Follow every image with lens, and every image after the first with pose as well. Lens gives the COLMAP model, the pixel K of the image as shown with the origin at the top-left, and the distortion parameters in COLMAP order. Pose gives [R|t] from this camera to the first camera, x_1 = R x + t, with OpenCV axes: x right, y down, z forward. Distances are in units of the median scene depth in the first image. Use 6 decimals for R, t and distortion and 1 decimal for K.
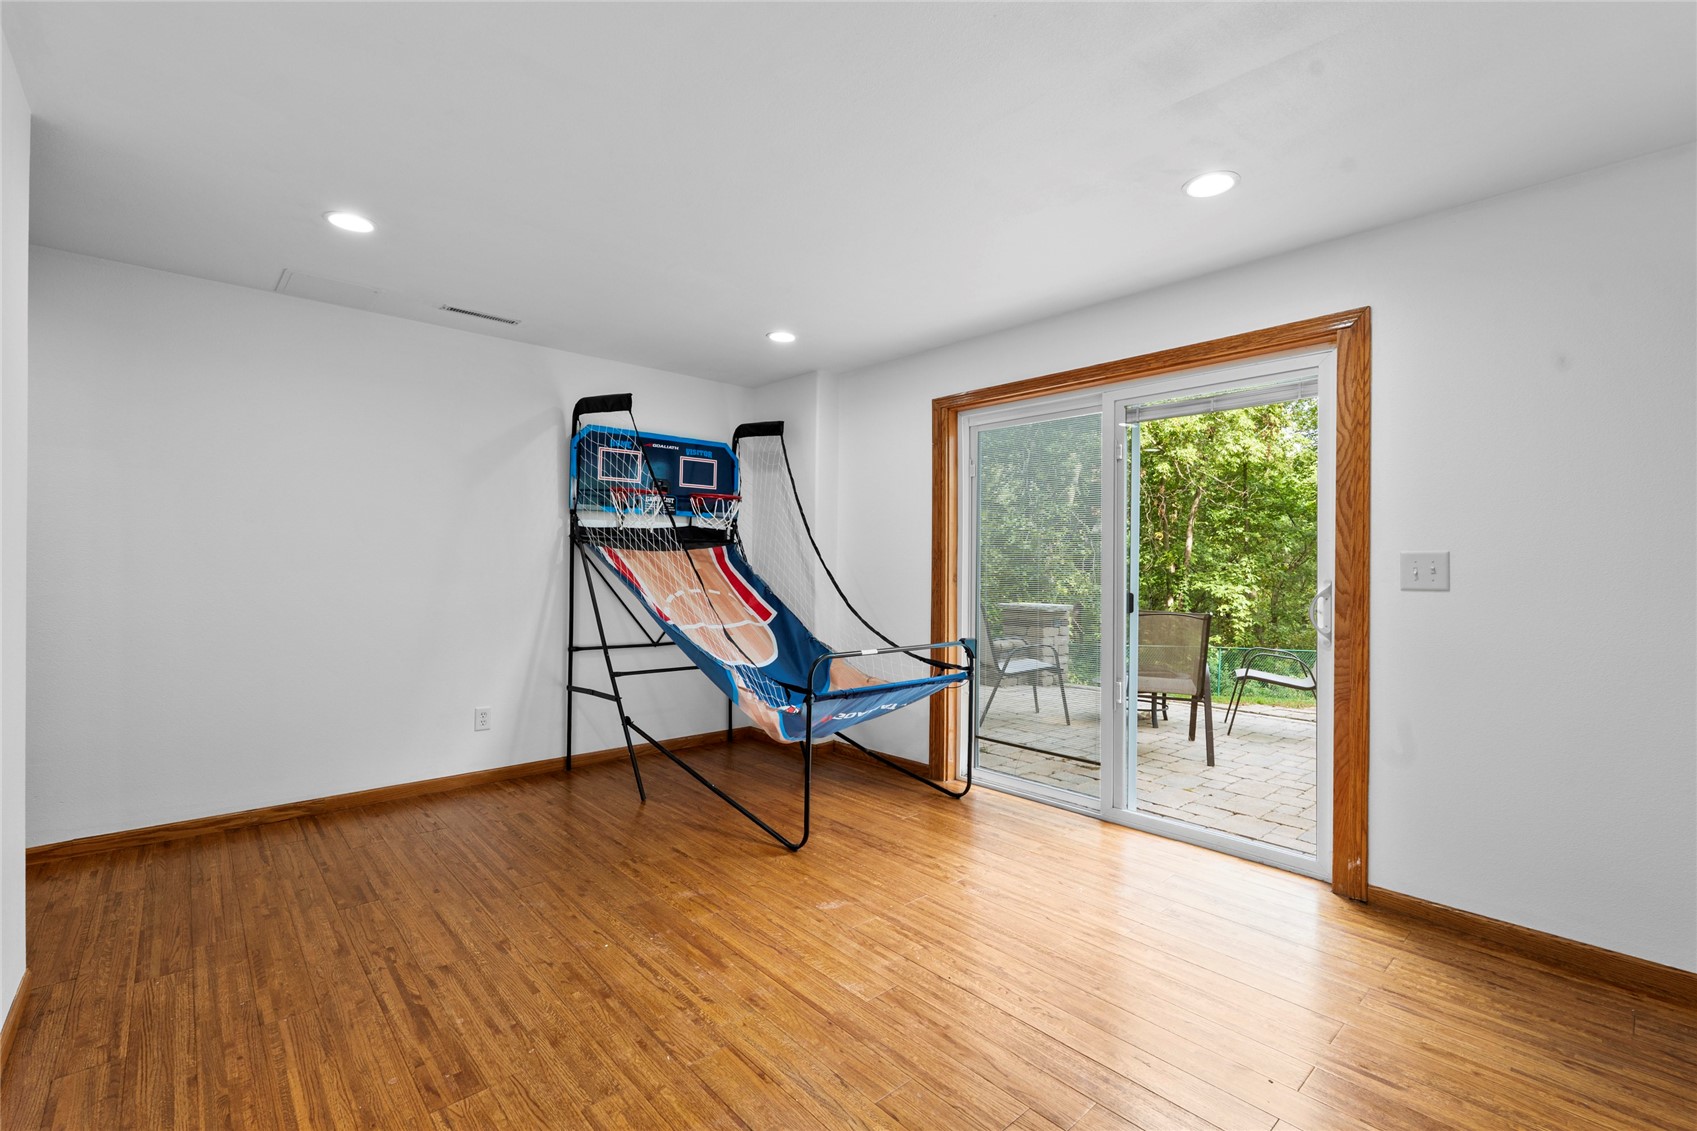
lens RADIAL K [[746.2, 0, 844.1], [0, 746.2, 568.0], [0, 0, 1]] dist [-0.004490, -0.001010]
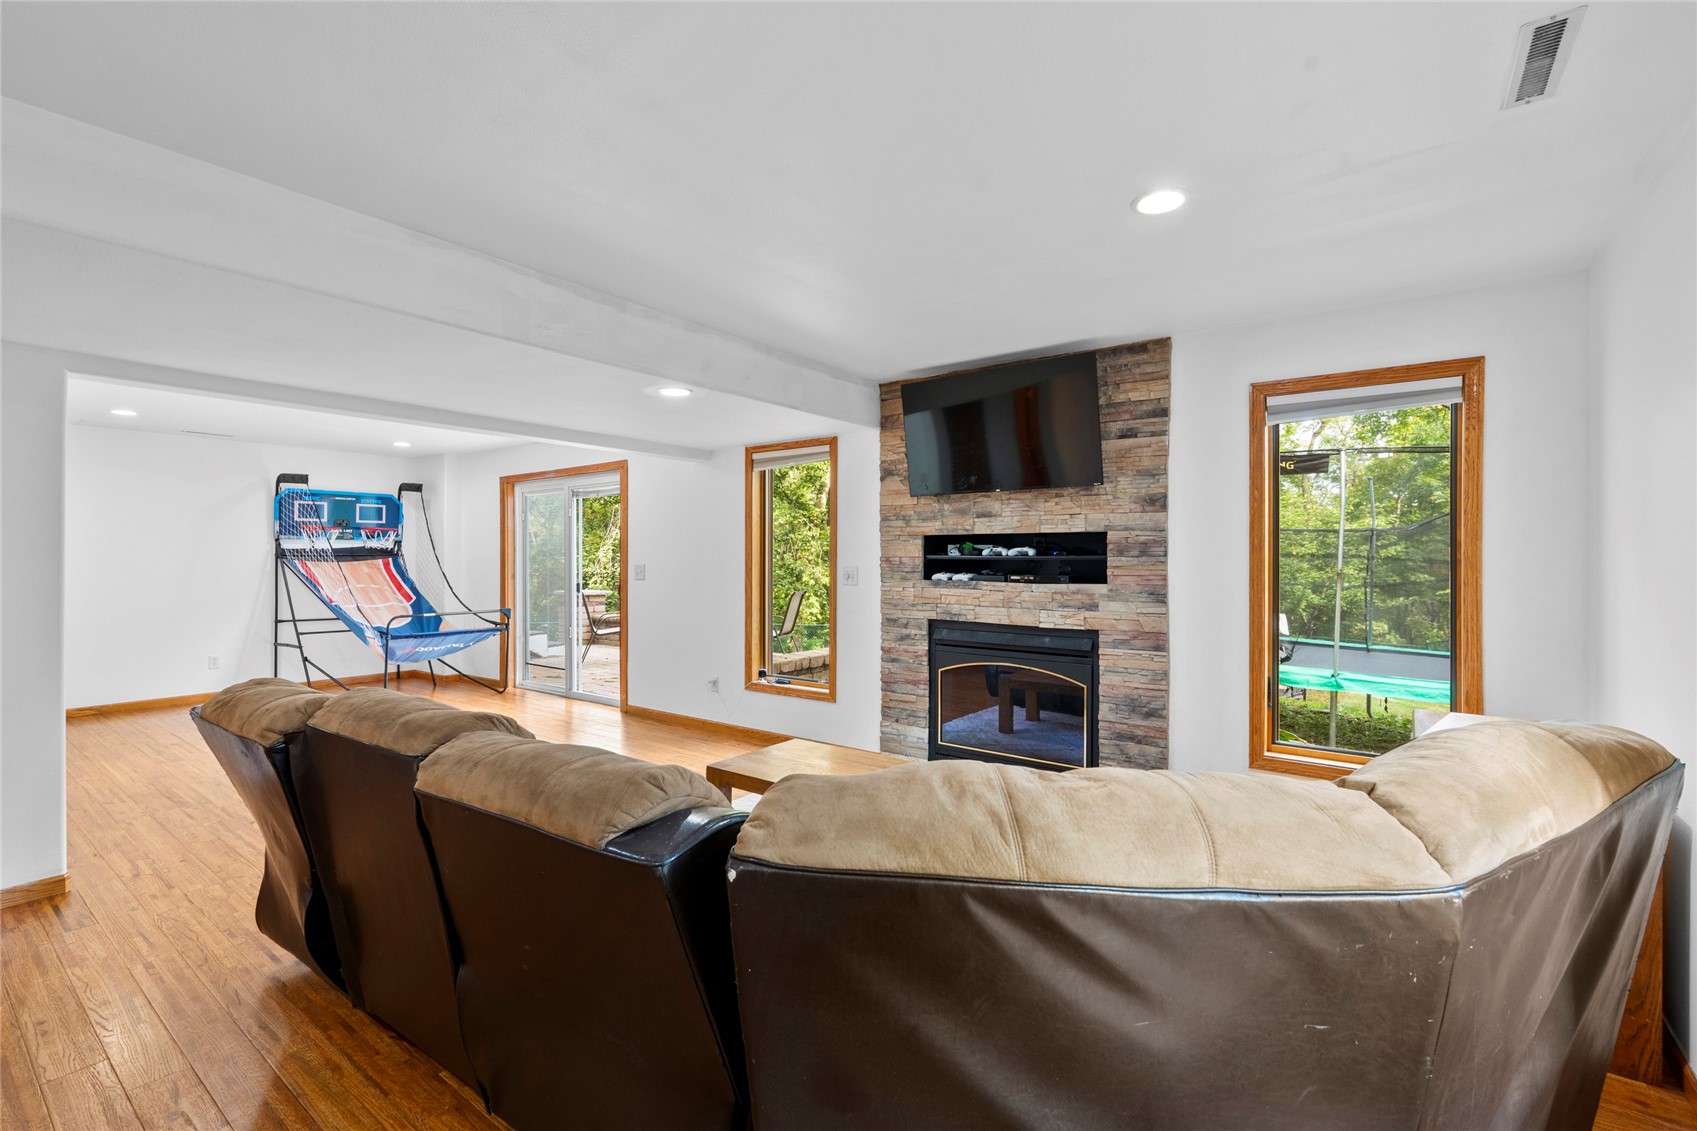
lens RADIAL K [[746.2, 0, 851.7], [0, 746.2, 558.6], [0, 0, 1]] dist [-0.004490, -0.001010]
pose [[0.980829, -0.009296, 0.194648, 0.583084], [0.010006, 0.999946, -0.002666, -0.015390], [-0.194613, 0.004563, 0.980869, -0.902046]]
